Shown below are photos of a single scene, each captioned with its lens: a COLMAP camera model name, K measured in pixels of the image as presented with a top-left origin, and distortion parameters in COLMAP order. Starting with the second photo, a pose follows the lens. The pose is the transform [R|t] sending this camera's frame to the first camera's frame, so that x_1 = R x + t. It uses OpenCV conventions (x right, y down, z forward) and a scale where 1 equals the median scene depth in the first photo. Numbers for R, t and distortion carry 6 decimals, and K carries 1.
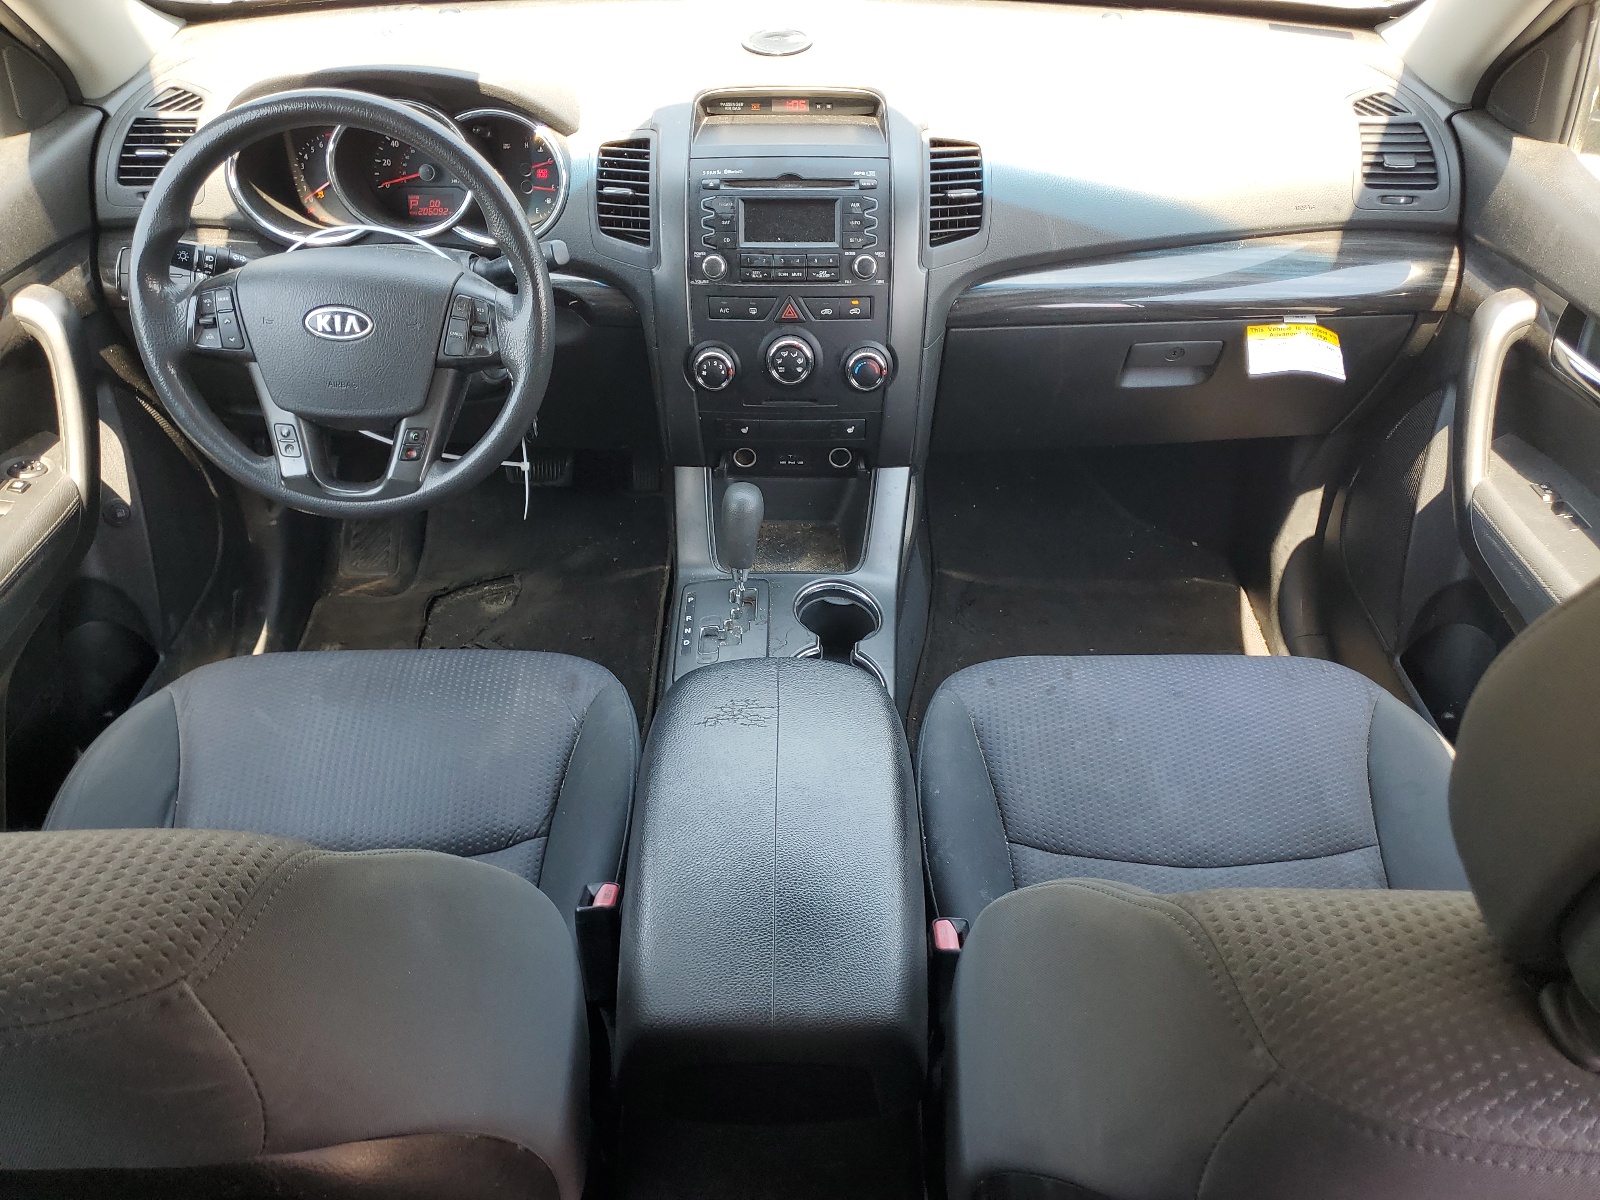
lens RADIAL K [[1220.0, 0, 800.9], [0, 1220.0, 598.7], [0, 0, 1]] dist [-0.000358, -0.000450]
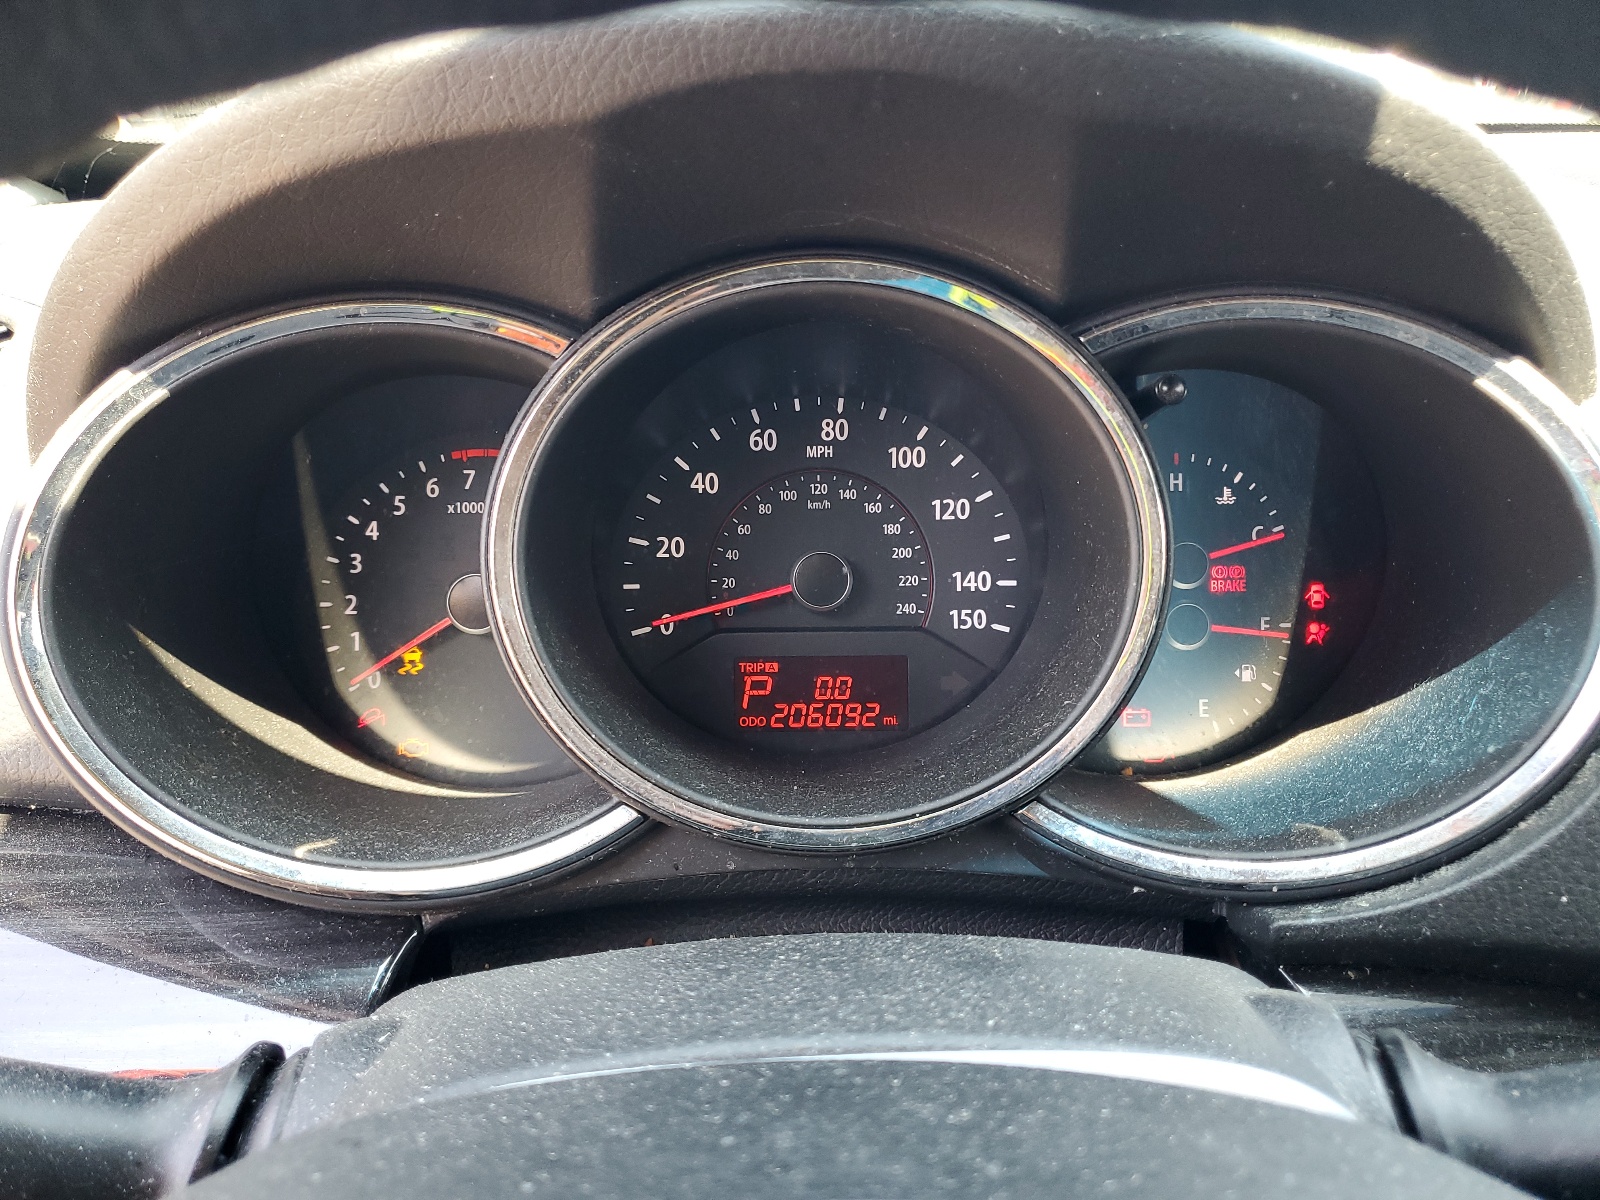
lens RADIAL K [[1220.0, 0, 799.8], [0, 1220.0, 601.4], [0, 0, 1]] dist [-0.000358, -0.000450]
pose [[0.999390, -0.010170, 0.033401, -0.319549], [0.020451, 0.945868, -0.323906, -0.257300], [-0.028299, 0.324392, 0.945499, 0.745169]]
